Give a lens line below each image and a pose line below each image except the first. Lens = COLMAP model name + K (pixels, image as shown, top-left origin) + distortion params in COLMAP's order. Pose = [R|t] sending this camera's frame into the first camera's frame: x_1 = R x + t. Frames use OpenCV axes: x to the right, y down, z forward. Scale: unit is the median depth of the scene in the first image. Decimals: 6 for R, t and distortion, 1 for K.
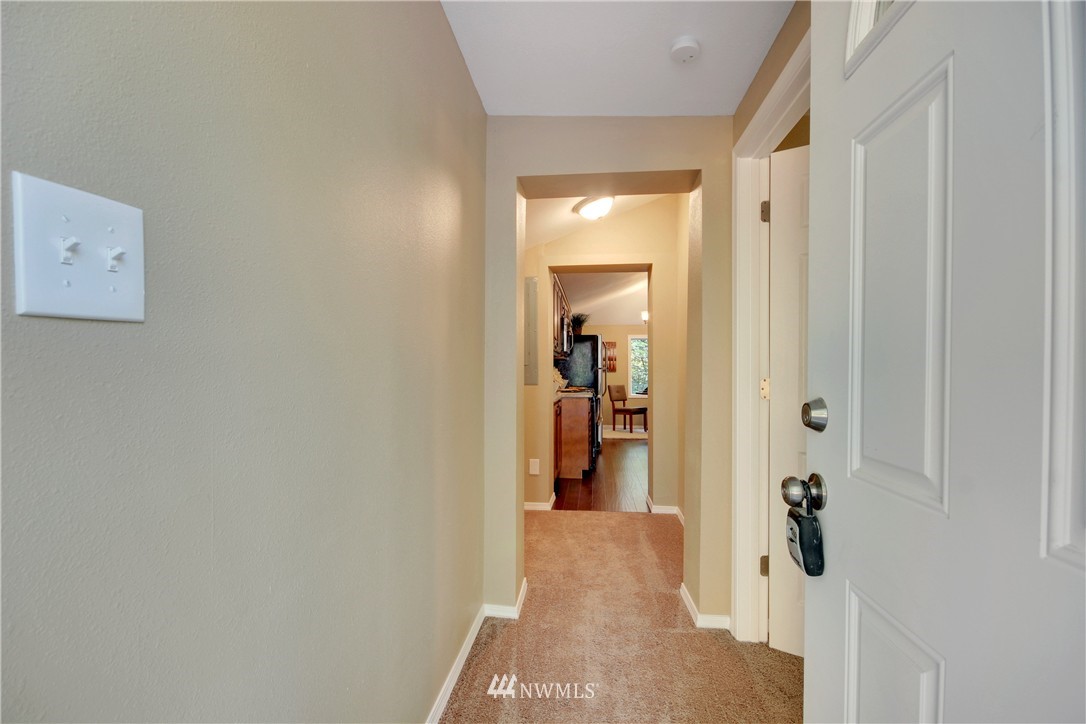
lens RADIAL K [[505.9, 0, 542.1], [0, 505.9, 364.1], [0, 0, 1]] dist [0.001895, 0.000078]
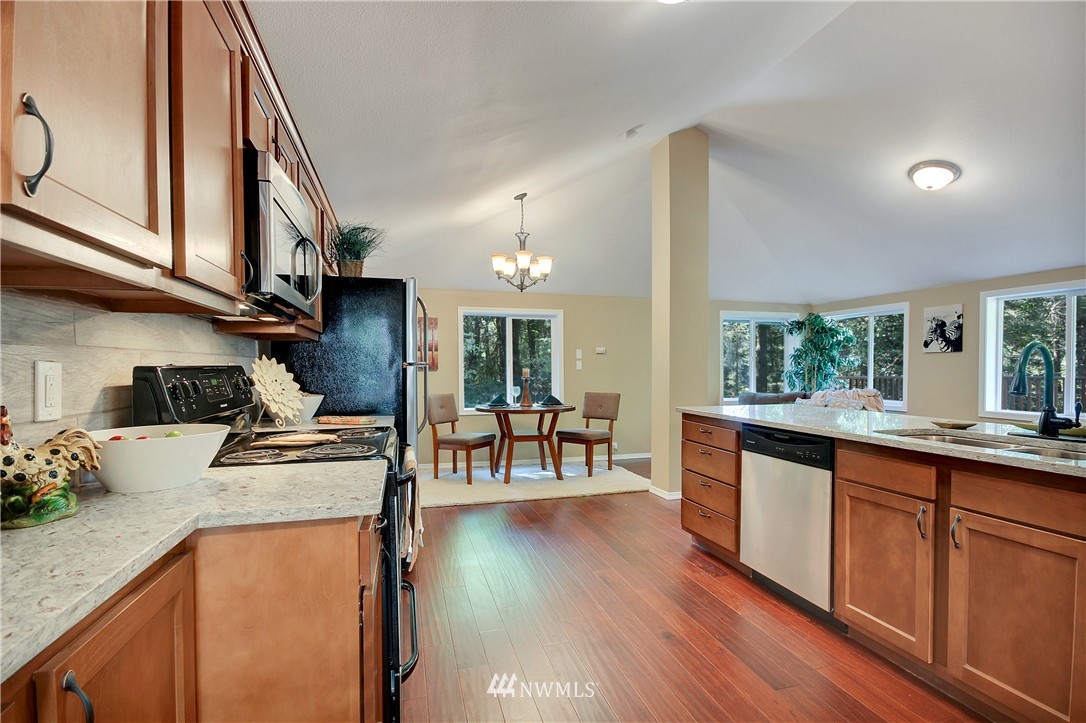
lens RADIAL K [[505.9, 0, 546.2], [0, 505.9, 365.3], [0, 0, 1]] dist [0.001895, 0.000078]
pose [[0.927264, -0.004242, 0.374384, 0.049960], [0.001498, 0.999970, 0.007620, 0.005218], [-0.374405, -0.006505, 0.927242, 0.462368]]
